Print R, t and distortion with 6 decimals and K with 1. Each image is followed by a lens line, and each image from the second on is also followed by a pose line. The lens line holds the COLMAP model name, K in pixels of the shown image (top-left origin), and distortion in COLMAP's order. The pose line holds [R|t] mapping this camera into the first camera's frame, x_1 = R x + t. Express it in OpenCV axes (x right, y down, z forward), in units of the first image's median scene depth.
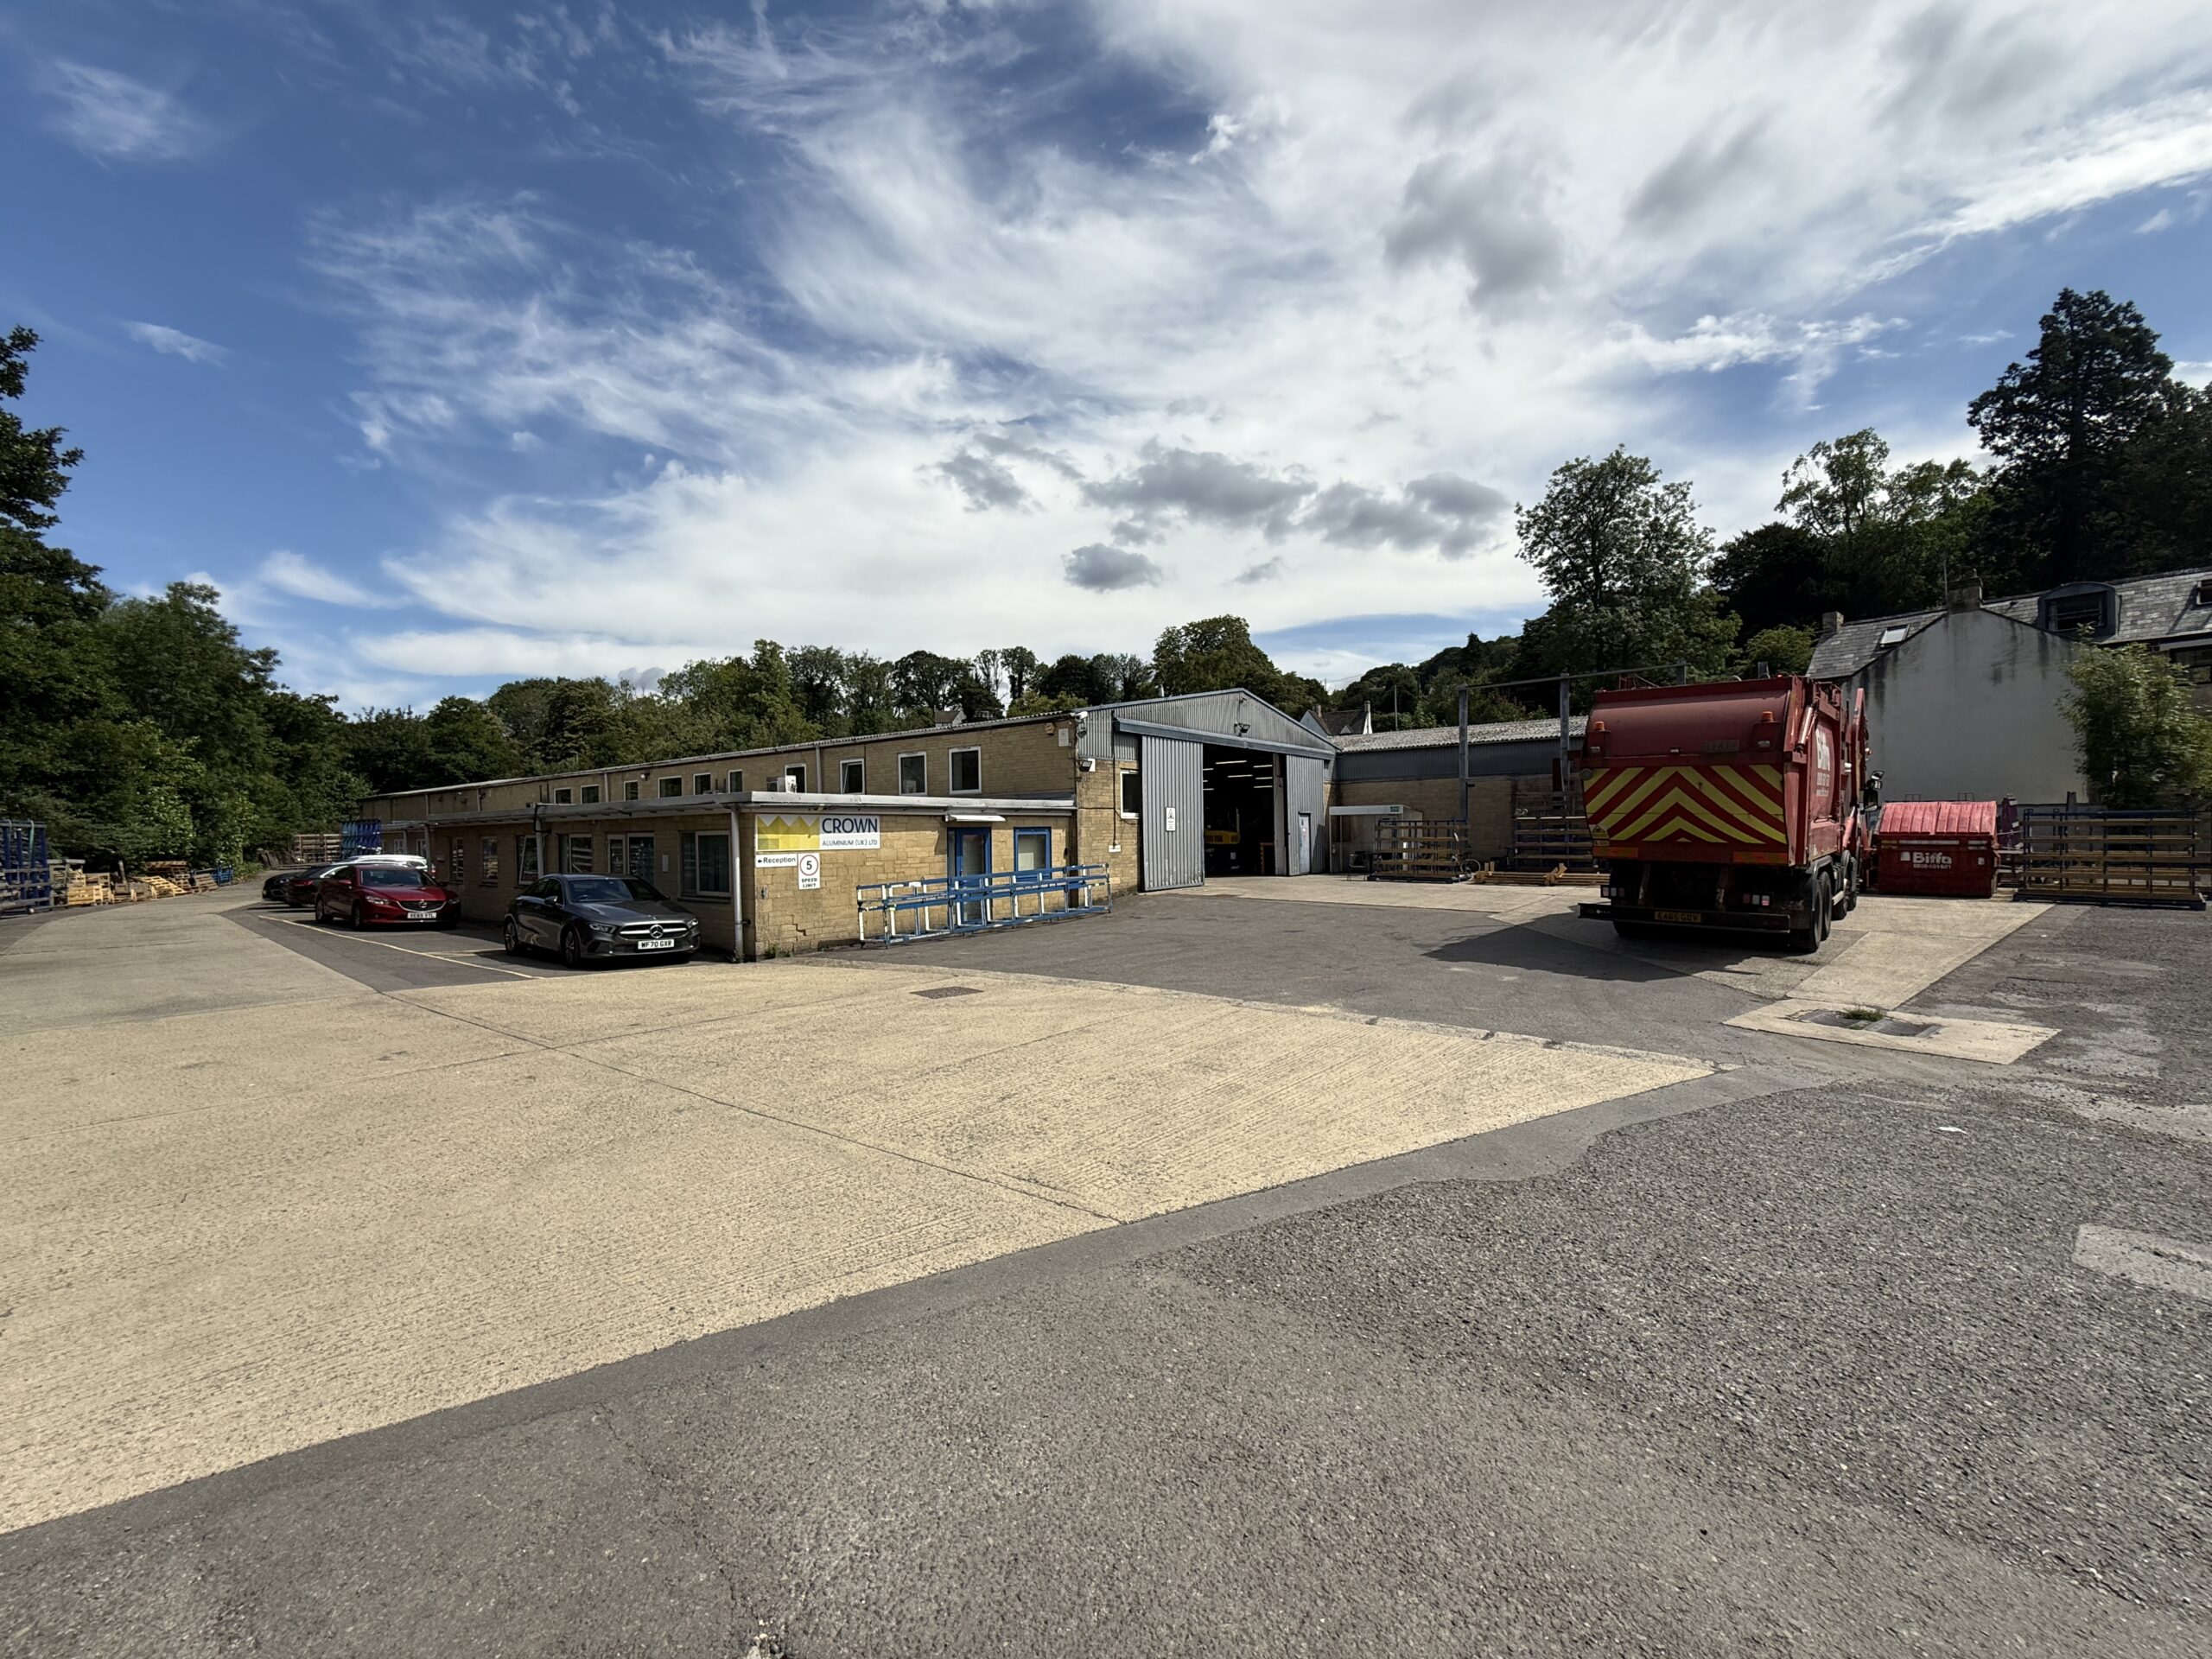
lens RADIAL K [[879.6, 0, 1101.8], [0, 879.6, 831.7], [0, 0, 1]] dist [0.013507, 0.000356]
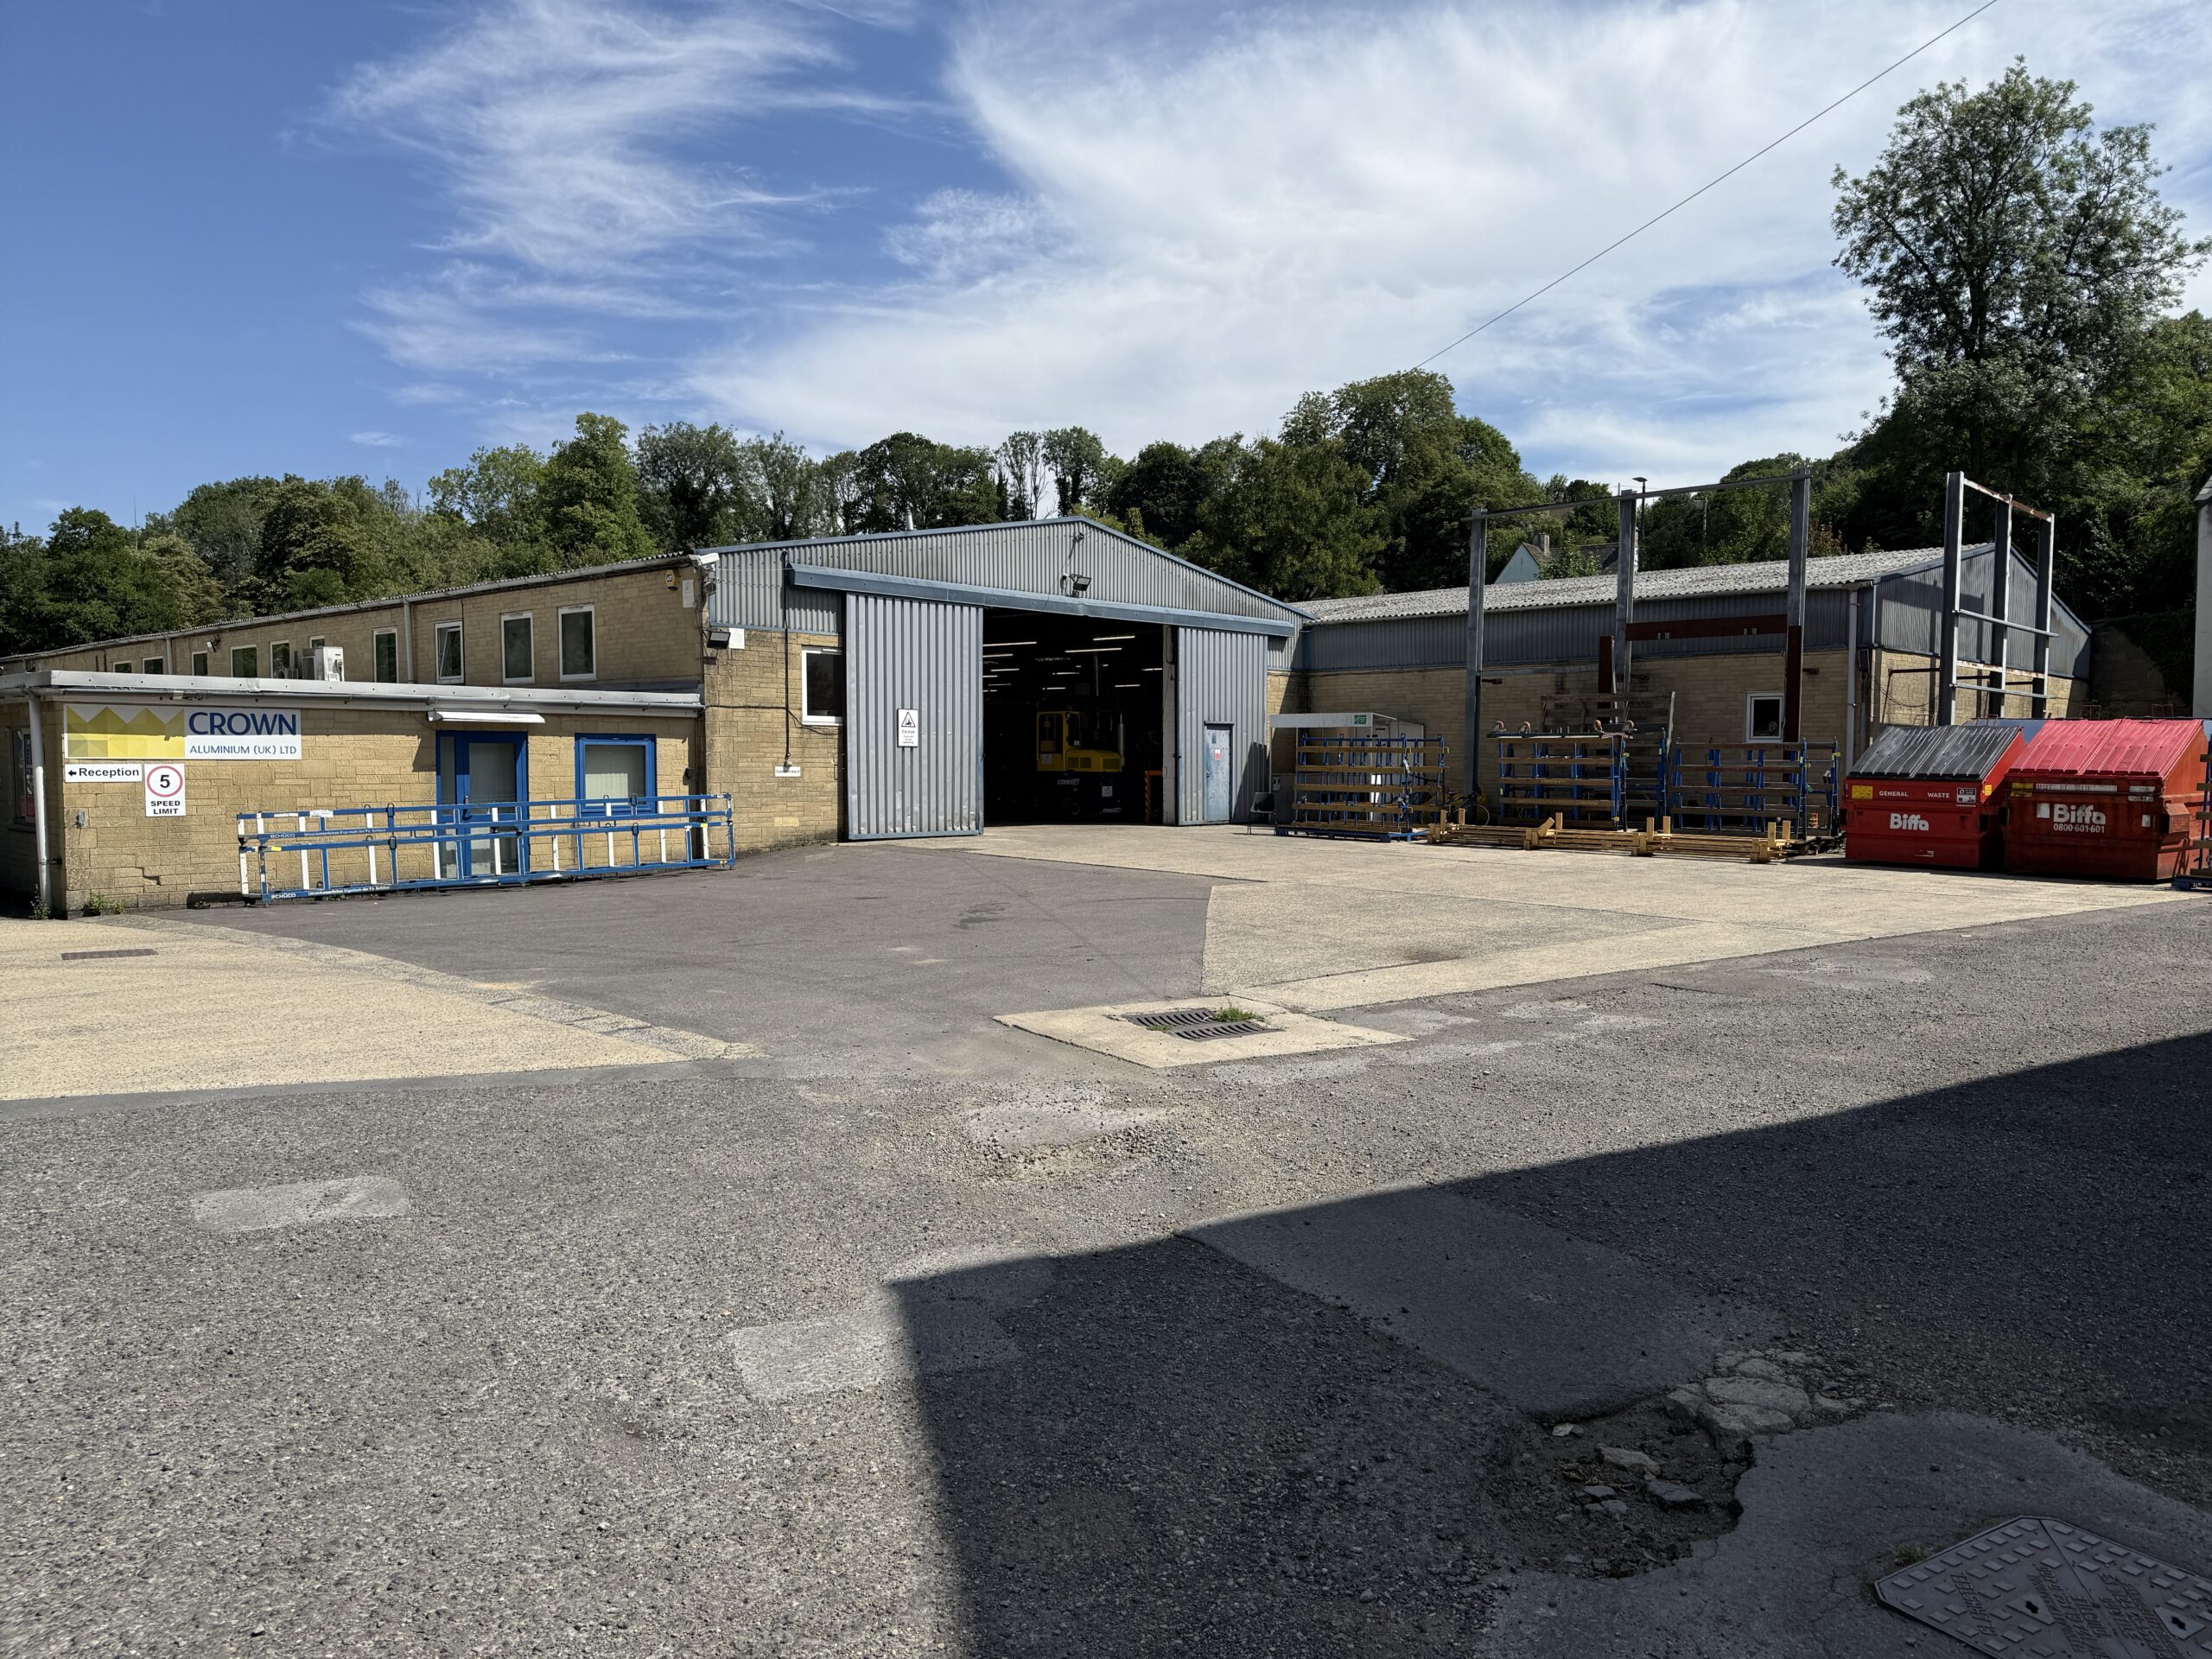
lens RADIAL K [[1537.2, 0, 1114.4], [0, 1537.2, 836.8], [0, 0, 1]] dist [0.058906, -0.037917]
pose [[0.995946, 0.024666, -0.086501, 0.306061], [-0.020000, 0.998319, 0.054394, 0.000520], [0.087697, -0.052443, 0.994766, -0.078894]]
